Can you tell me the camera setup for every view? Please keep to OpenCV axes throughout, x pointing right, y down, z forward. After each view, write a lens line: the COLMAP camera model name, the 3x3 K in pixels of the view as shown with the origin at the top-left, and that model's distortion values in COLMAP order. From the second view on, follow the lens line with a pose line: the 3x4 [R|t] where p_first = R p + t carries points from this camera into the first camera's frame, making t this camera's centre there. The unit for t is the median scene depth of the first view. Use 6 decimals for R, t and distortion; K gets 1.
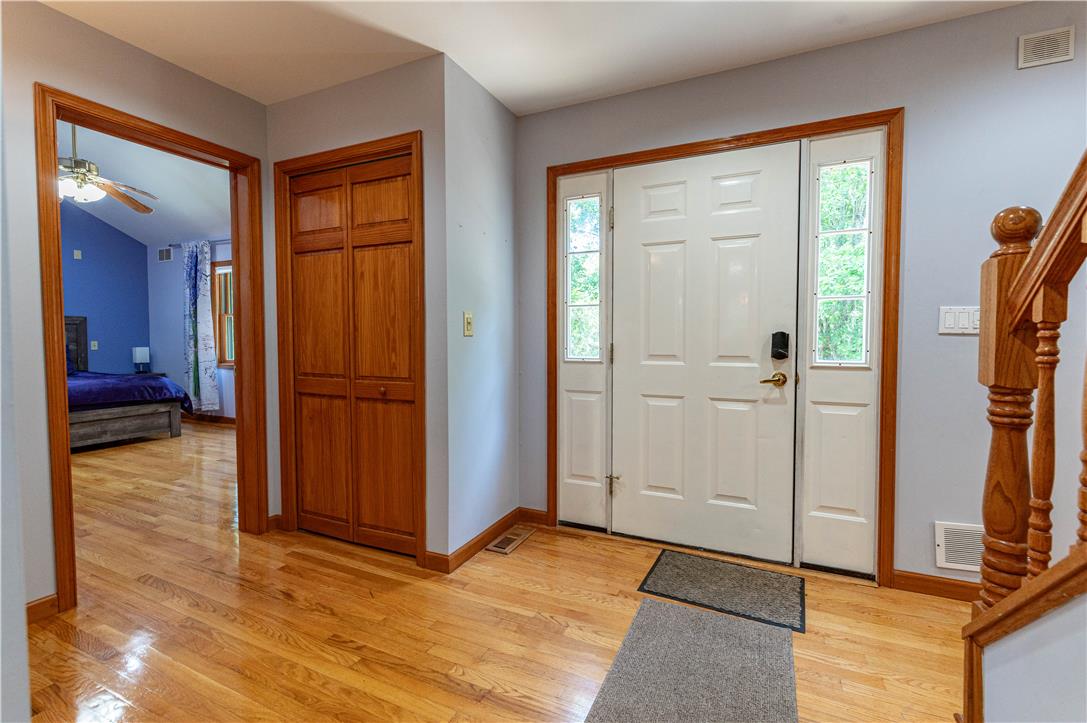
lens RADIAL K [[470.9, 0, 548.4], [0, 470.9, 354.8], [0, 0, 1]] dist [0.000344, 0.000620]
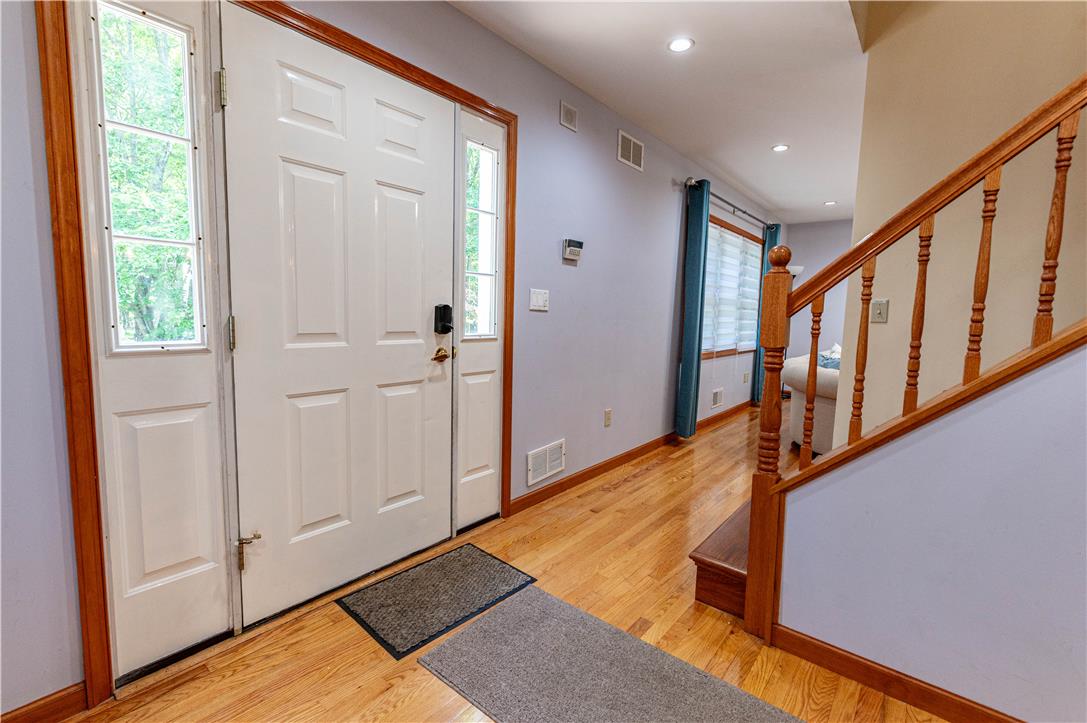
lens RADIAL K [[486.2, 0, 543.5], [0, 486.2, 361.5], [0, 0, 1]] dist [-0.001212, -0.000245]
pose [[0.240616, -0.092164, 0.966235, -0.404894], [0.009793, 0.995662, 0.092533, -0.023469], [-0.970571, -0.012803, 0.240474, 0.561549]]
